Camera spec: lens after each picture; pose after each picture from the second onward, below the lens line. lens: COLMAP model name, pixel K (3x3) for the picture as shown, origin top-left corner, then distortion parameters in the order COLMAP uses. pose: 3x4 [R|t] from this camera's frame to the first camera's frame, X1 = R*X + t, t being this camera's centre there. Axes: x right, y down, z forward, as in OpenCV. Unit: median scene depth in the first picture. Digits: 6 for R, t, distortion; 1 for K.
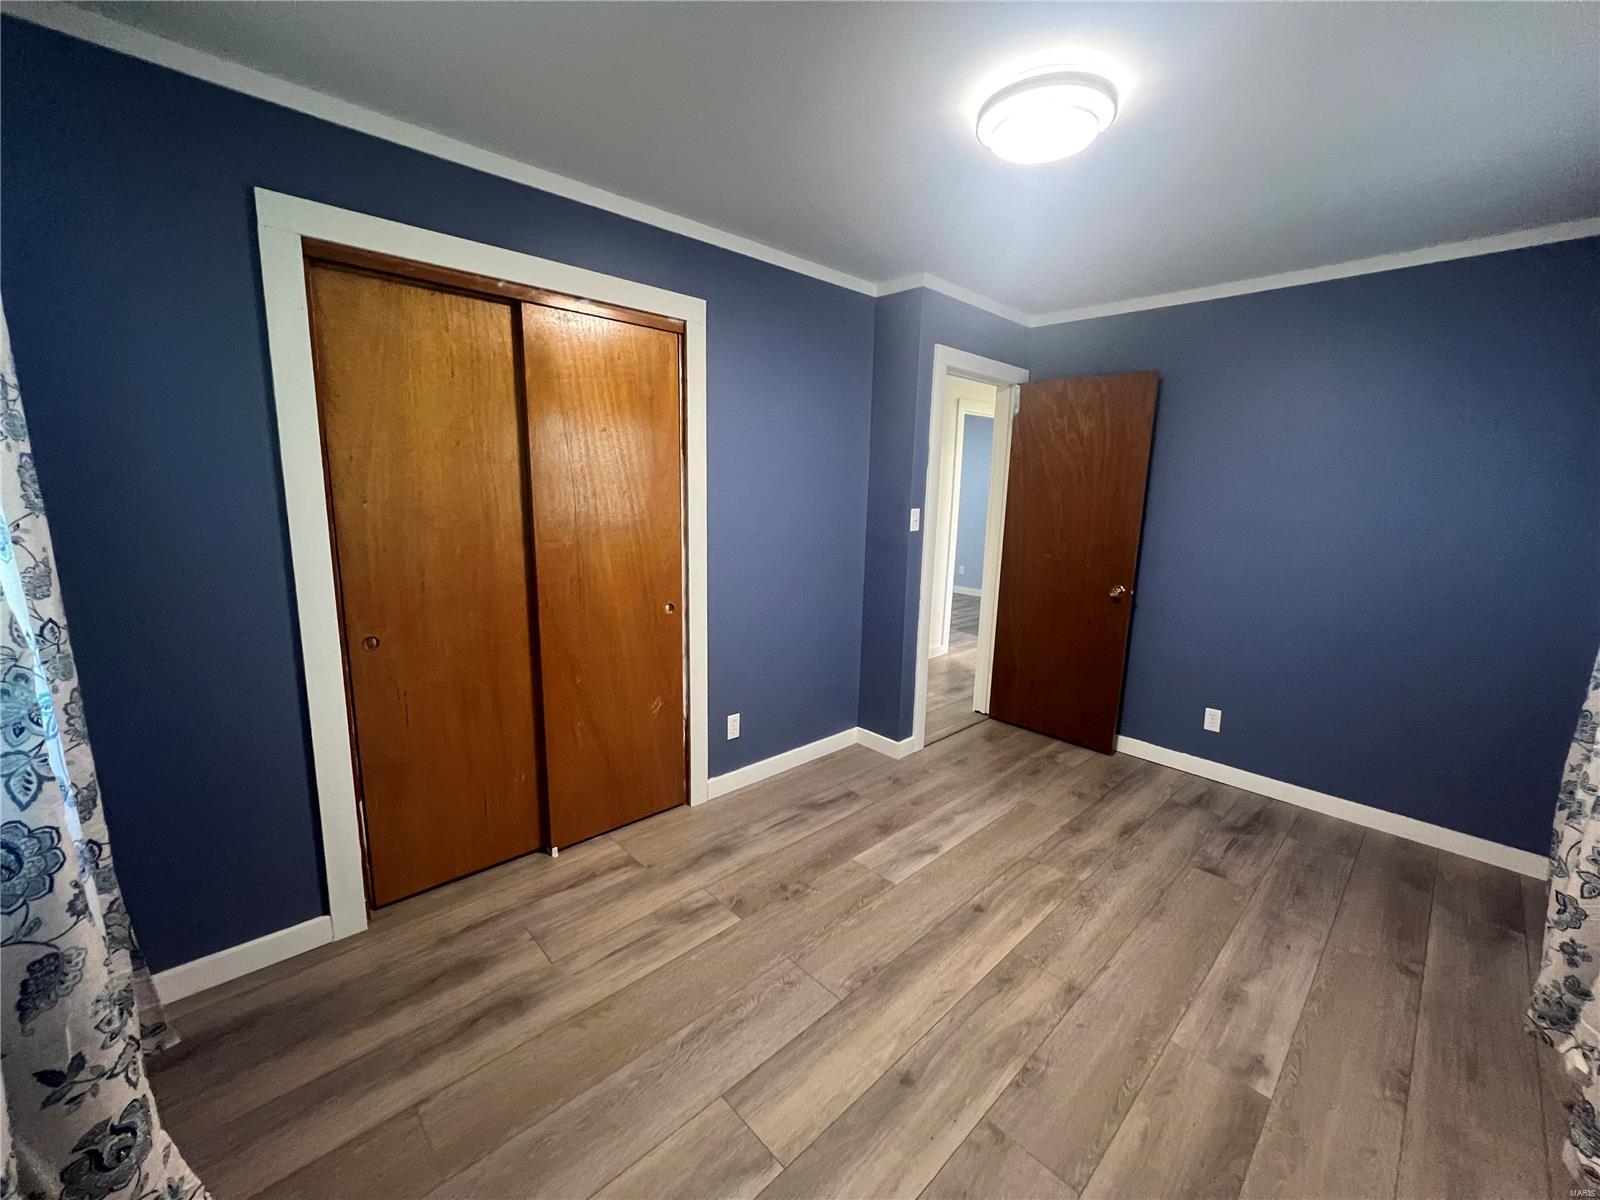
lens RADIAL K [[642.0, 0, 794.4], [0, 642.0, 597.9], [0, 0, 1]] dist [0.000192, -0.000030]
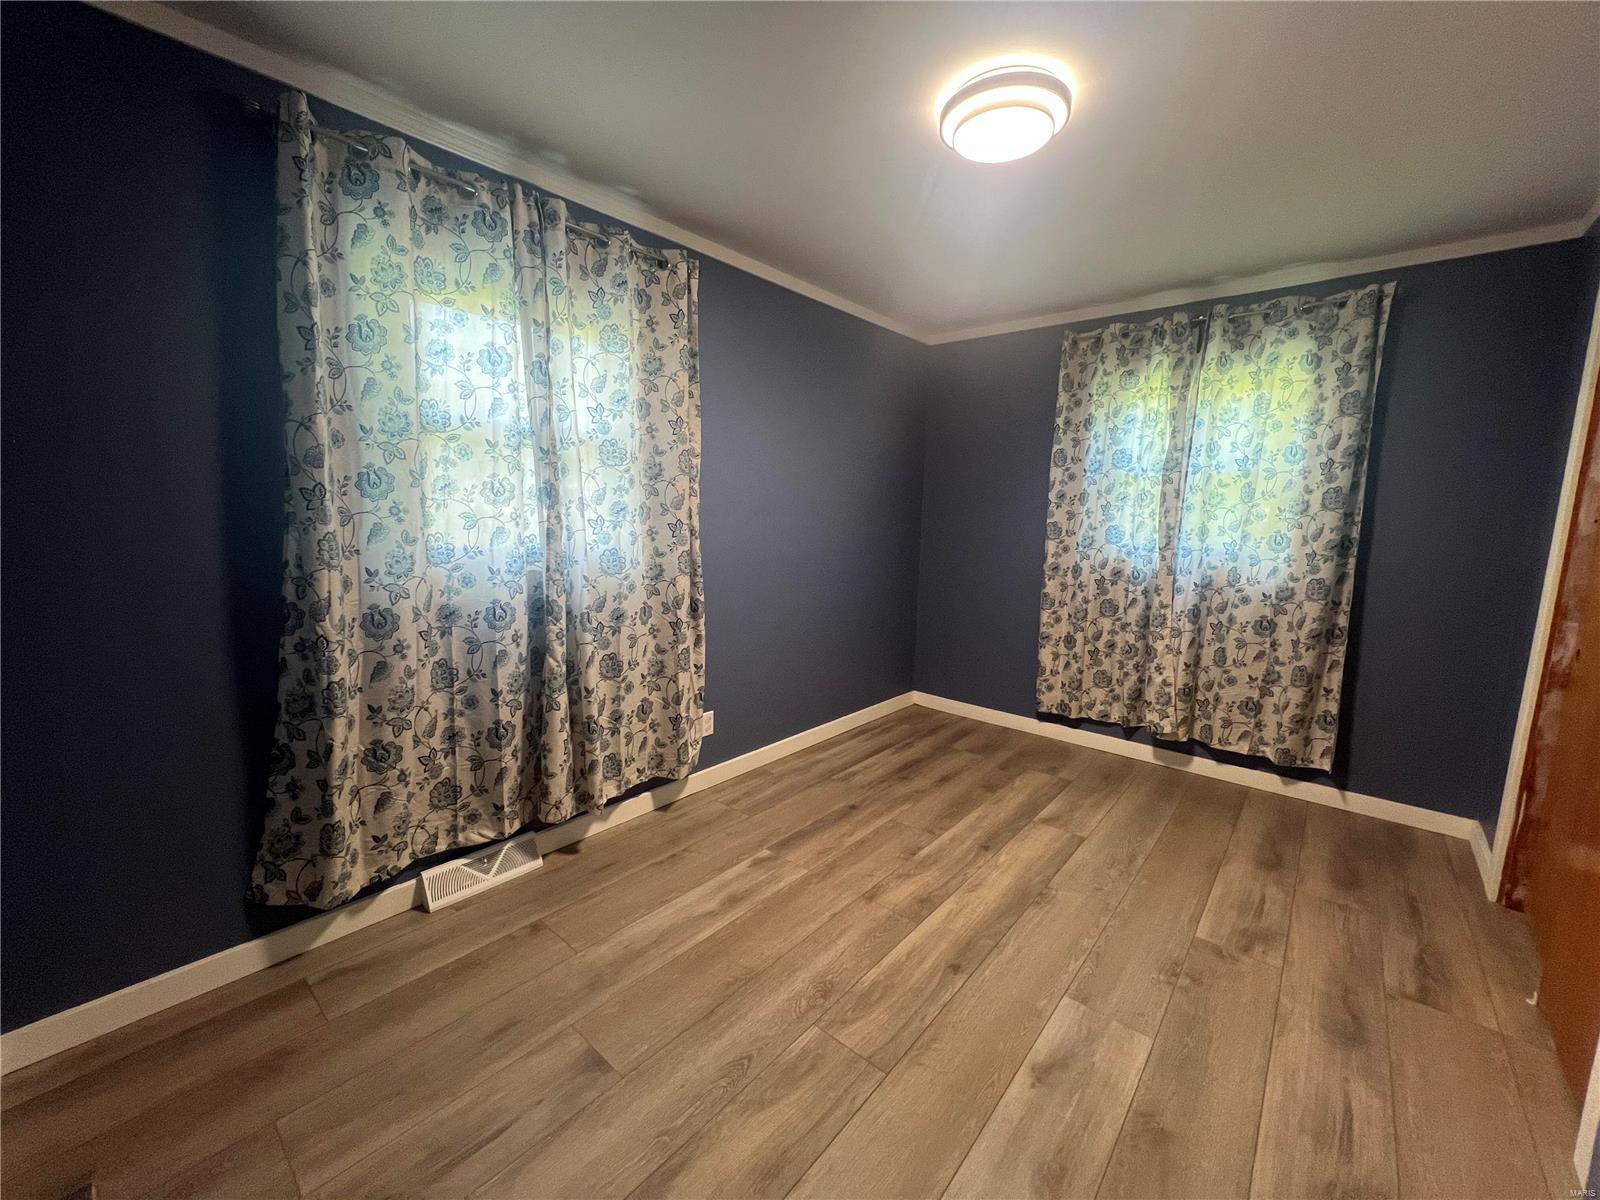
lens RADIAL K [[642.0, 0, 799.0], [0, 642.0, 599.5], [0, 0, 1]] dist [0.000192, -0.000030]
pose [[-0.992592, -0.030251, -0.117670, 0.602089], [-0.065892, 0.947735, 0.312182, -0.218881], [0.102077, 0.317622, -0.942707, 1.615080]]
